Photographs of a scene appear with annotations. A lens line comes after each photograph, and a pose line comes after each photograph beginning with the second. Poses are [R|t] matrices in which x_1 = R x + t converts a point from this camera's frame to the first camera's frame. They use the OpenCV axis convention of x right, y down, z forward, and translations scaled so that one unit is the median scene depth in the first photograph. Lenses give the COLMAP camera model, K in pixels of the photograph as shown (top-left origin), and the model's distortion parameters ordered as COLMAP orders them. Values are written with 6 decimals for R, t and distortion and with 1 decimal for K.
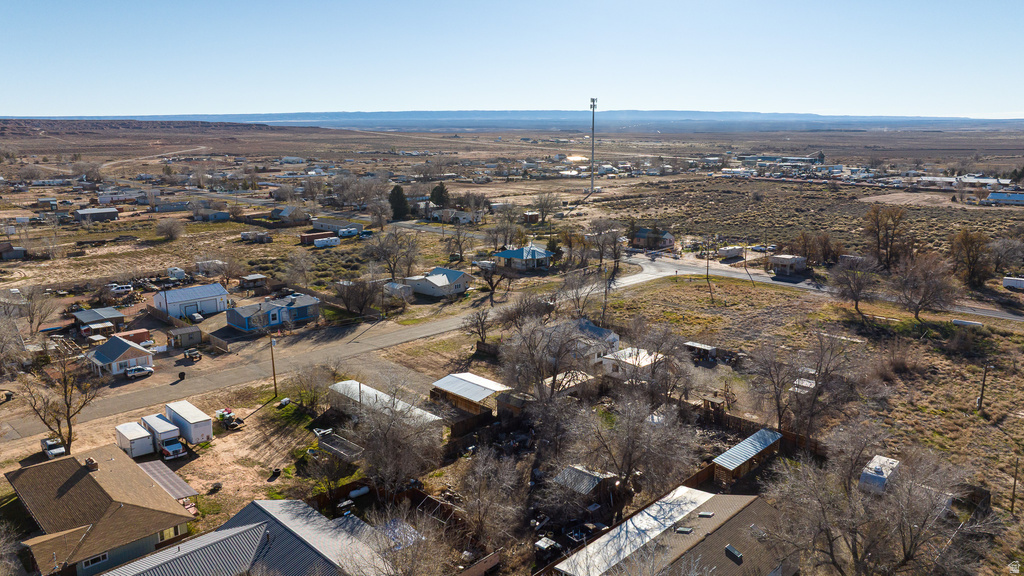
lens RADIAL K [[714.5, 0, 510.3], [0, 714.5, 288.8], [0, 0, 1]] dist [-0.024757, 0.014990]
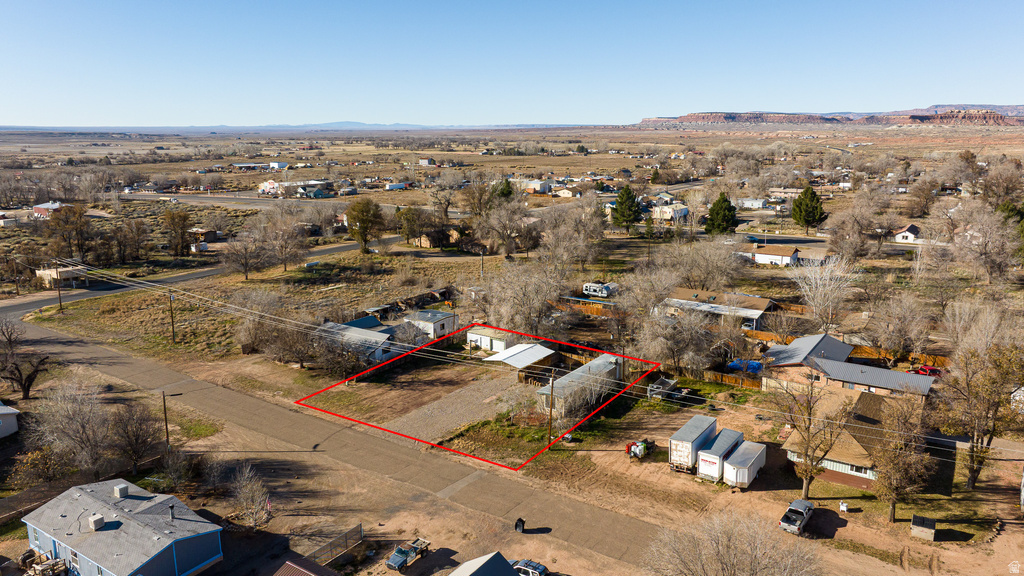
lens RADIAL K [[714.5, 0, 514.7], [0, 714.5, 281.5], [0, 0, 1]] dist [-0.024757, 0.014990]
pose [[-0.187448, -0.200470, 0.961600, -0.916471], [0.214255, 0.947037, 0.239199, -0.199506], [-0.958623, 0.250865, -0.134568, 0.949760]]
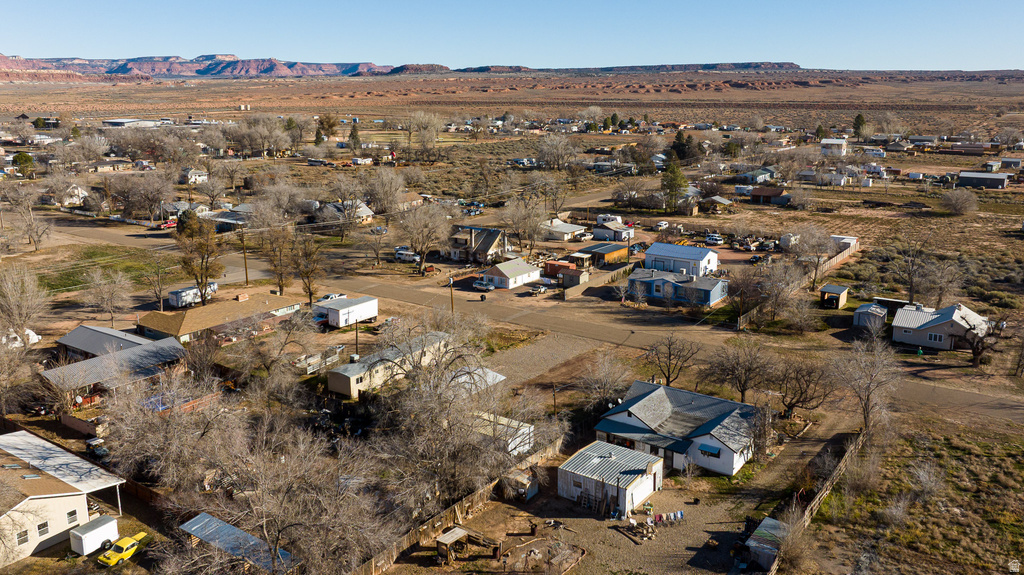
lens RADIAL K [[818.0, 0, 508.3], [0, 818.0, 287.3], [0, 0, 1]] dist [0.003351, -0.005564]
pose [[0.162041, 0.235704, -0.958220, 0.726501], [-0.205206, 0.957874, 0.200917, -0.151328], [0.965211, 0.164076, 0.203583, 0.709115]]
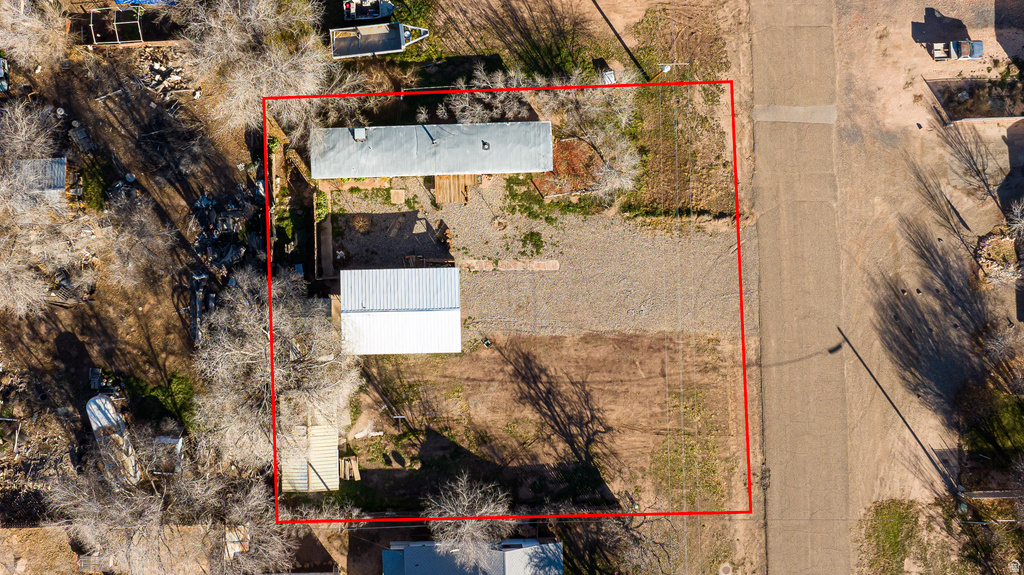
lens RADIAL K [[714.5, 0, 511.2], [0, 714.5, 287.3], [0, 0, 1]] dist [-0.024757, 0.014990]
pose [[-0.686112, 0.727485, 0.003893, -0.110658], [-0.147617, -0.144457, 0.978438, -0.374136], [0.712362, 0.670744, 0.206503, 0.787925]]
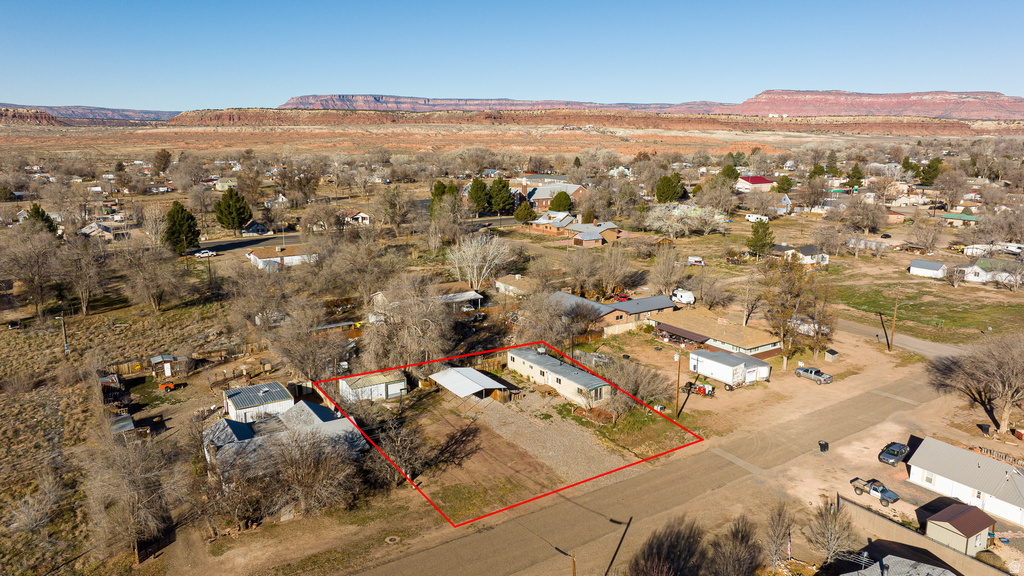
lens RADIAL K [[714.5, 0, 519.8], [0, 714.5, 285.6], [0, 0, 1]] dist [-0.024757, 0.014990]
pose [[-0.979920, -0.042449, 0.194822, -0.262704], [0.042827, 0.909463, 0.413573, -0.329263], [-0.194739, 0.413612, -0.889383, 1.527354]]
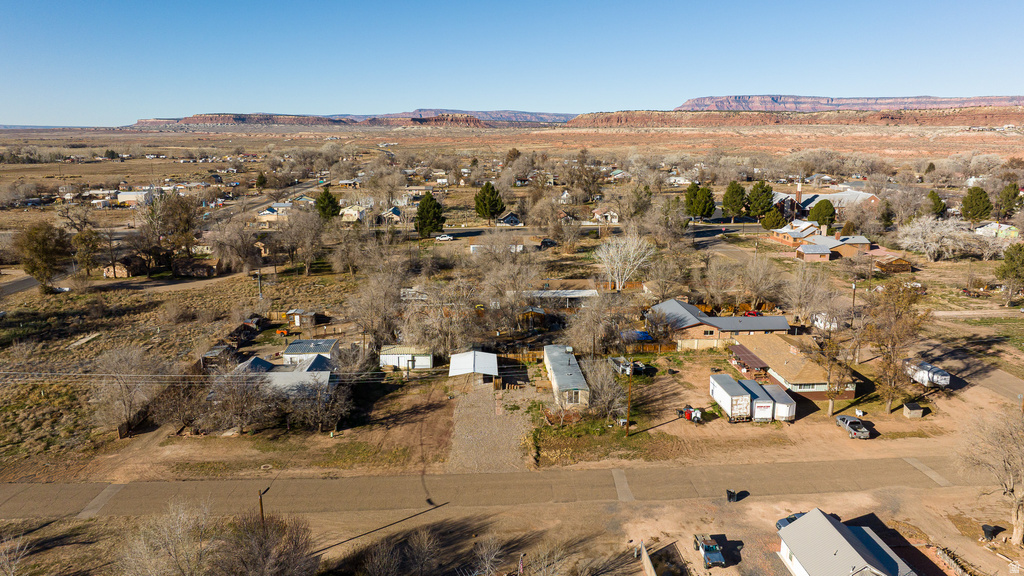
lens RADIAL K [[714.5, 0, 516.4], [0, 714.5, 288.6], [0, 0, 1]] dist [-0.024757, 0.014990]
pose [[-0.745667, -0.140178, 0.651406, -0.654927], [0.146384, 0.919273, 0.365387, -0.292702], [-0.650040, 0.367813, -0.664952, 1.370087]]
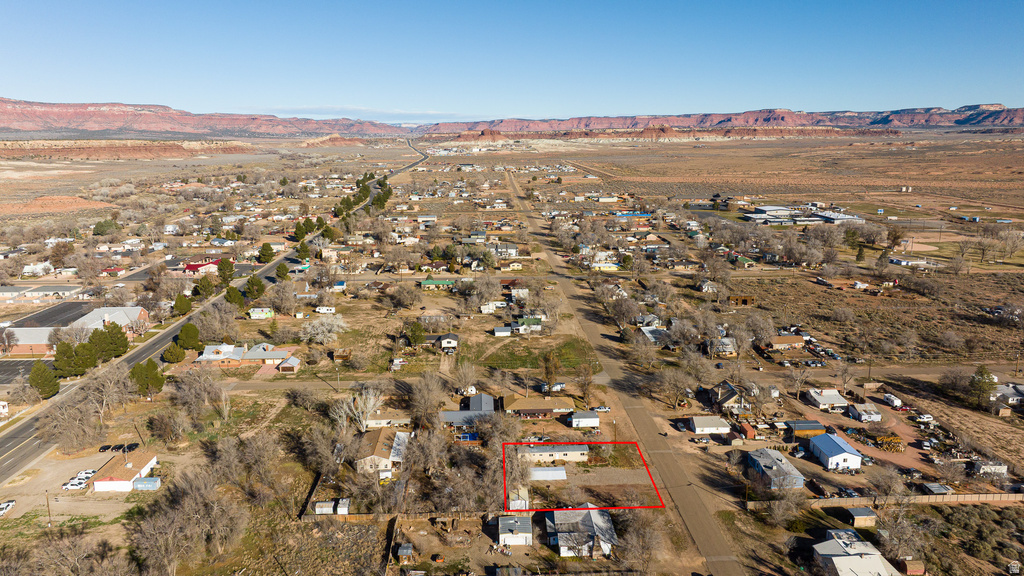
lens RADIAL K [[714.5, 0, 520.9], [0, 714.5, 287.3], [0, 0, 1]] dist [-0.024757, 0.014990]
pose [[-0.667473, 0.156796, -0.727939, 1.067608], [-0.157431, 0.925766, 0.343762, -0.790113], [0.727802, 0.344052, -0.593239, 1.589622]]
